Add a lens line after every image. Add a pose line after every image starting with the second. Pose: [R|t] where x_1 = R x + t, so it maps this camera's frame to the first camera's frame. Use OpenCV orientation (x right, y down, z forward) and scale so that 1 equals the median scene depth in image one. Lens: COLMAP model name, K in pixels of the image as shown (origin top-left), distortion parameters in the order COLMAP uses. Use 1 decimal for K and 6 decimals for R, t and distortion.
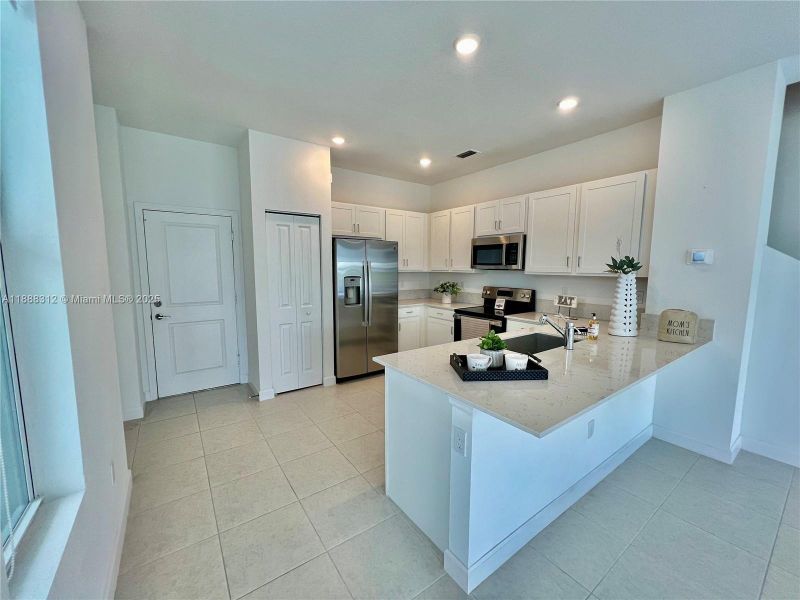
lens RADIAL K [[319.8, 0, 396.3], [0, 319.8, 301.7], [0, 0, 1]] dist [0.002937, -0.001169]
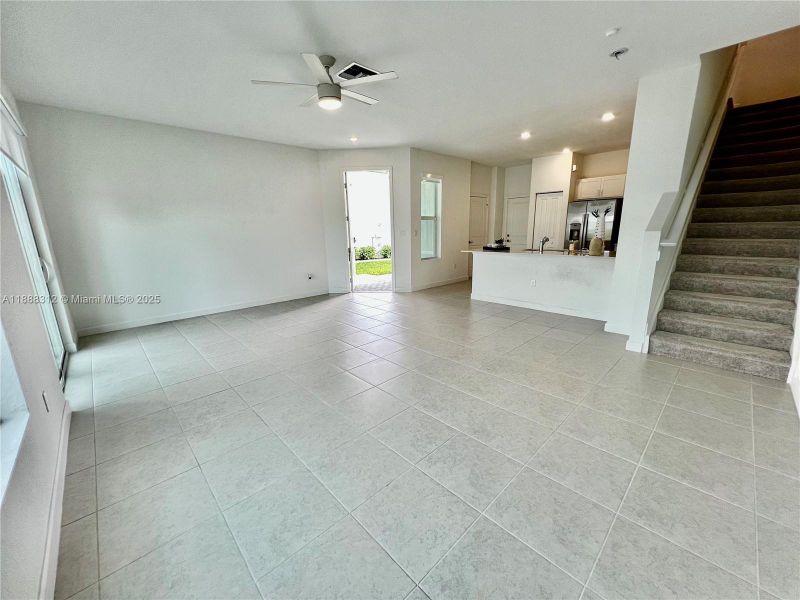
lens RADIAL K [[319.8, 0, 399.4], [0, 319.8, 299.8], [0, 0, 1]] dist [0.002937, -0.001169]
pose [[0.153825, 0.211299, -0.965241, 1.532918], [-0.091859, 0.975695, 0.198949, 0.068570], [0.983819, 0.058063, 0.169497, -0.230521]]
